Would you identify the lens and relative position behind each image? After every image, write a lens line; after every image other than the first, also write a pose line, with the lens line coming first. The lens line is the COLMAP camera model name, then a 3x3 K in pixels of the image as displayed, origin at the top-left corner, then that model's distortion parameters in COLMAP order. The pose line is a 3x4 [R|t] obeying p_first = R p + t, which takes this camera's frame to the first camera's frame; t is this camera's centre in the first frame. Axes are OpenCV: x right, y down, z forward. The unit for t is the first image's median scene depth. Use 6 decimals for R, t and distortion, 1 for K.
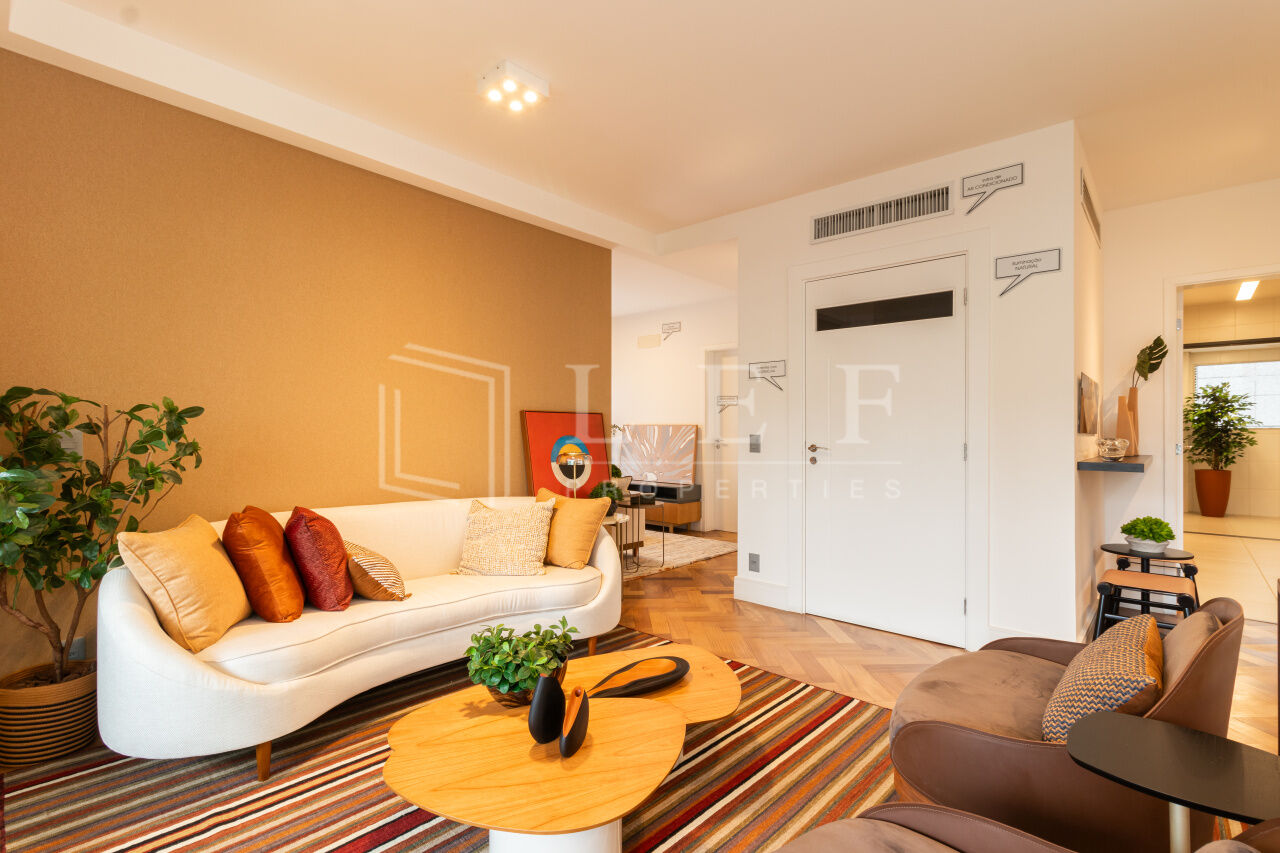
lens RADIAL K [[593.4, 0, 639.8], [0, 593.4, 432.5], [0, 0, 1]] dist [0.003703, 0.001245]
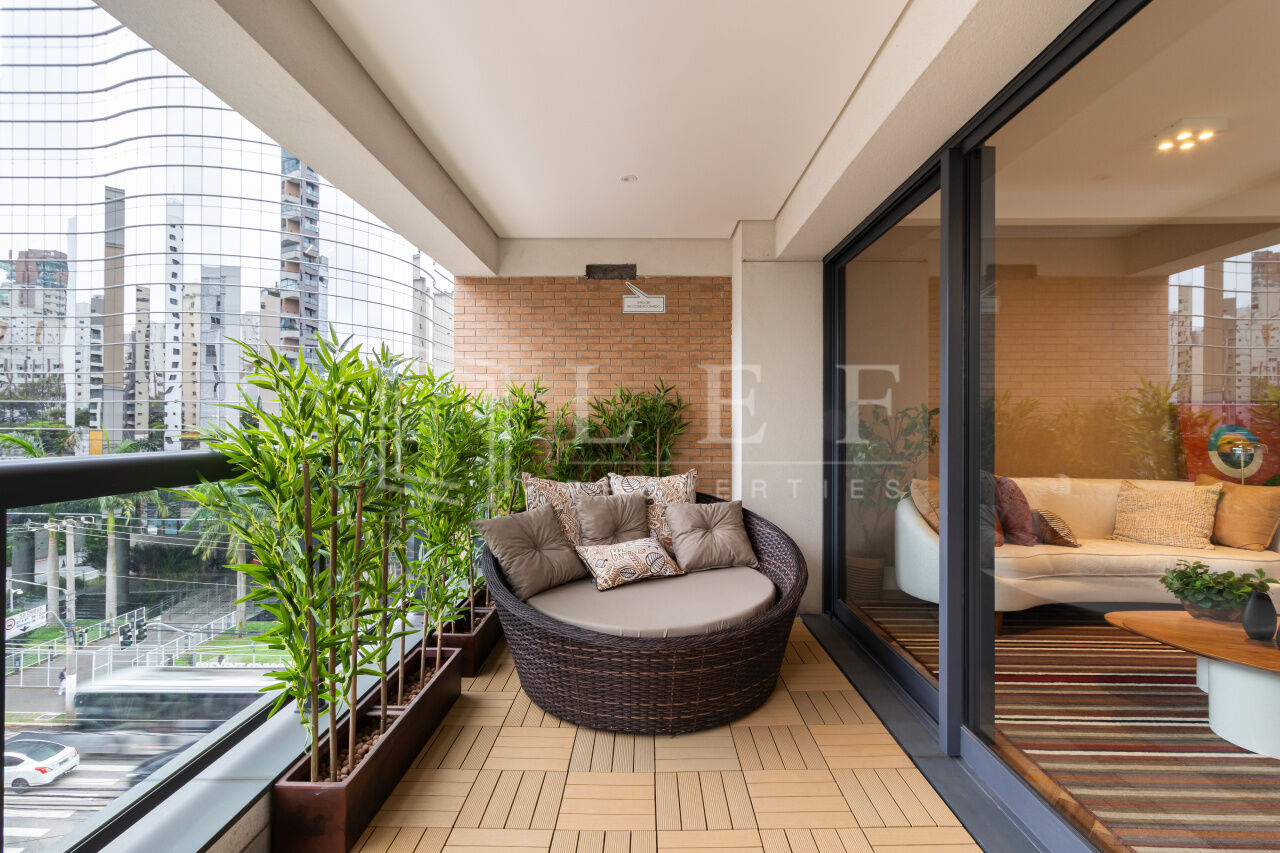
lens RADIAL K [[593.4, 0, 649.4], [0, 593.4, 429.9], [0, 0, 1]] dist [0.003703, 0.001245]
pose [[0.667132, 0.001014, -0.744939, -0.031462], [0.007259, 0.999943, 0.007862, -0.001179], [0.744904, -0.010653, 0.667086, -0.490742]]
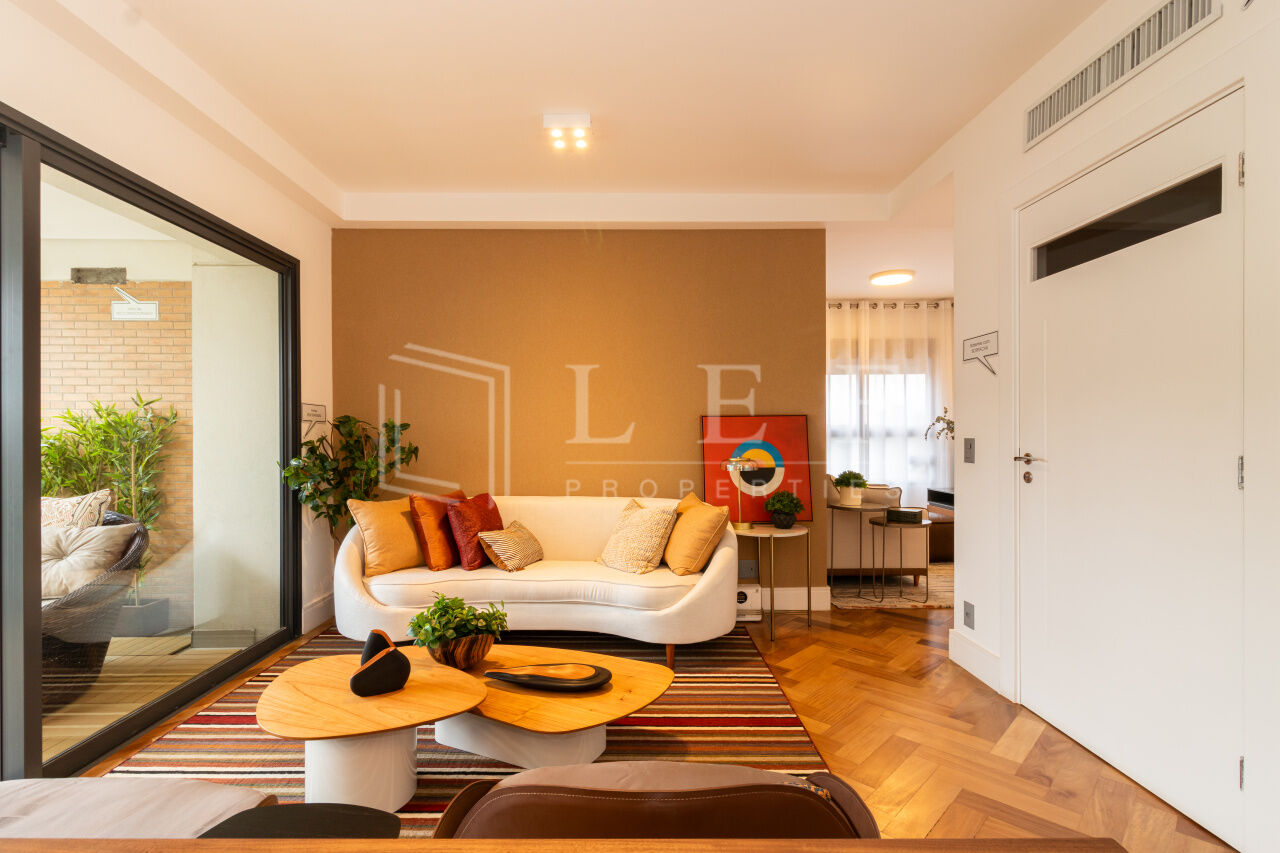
lens RADIAL K [[603.6, 0, 637.1], [0, 603.6, 433.0], [0, 0, 1]] dist [0.004260, 0.002748]
pose [[0.680742, -0.008686, -0.732472, 0.565234], [0.009569, 0.999950, -0.002965, -0.004694], [0.732461, -0.004990, 0.680791, 0.252748]]
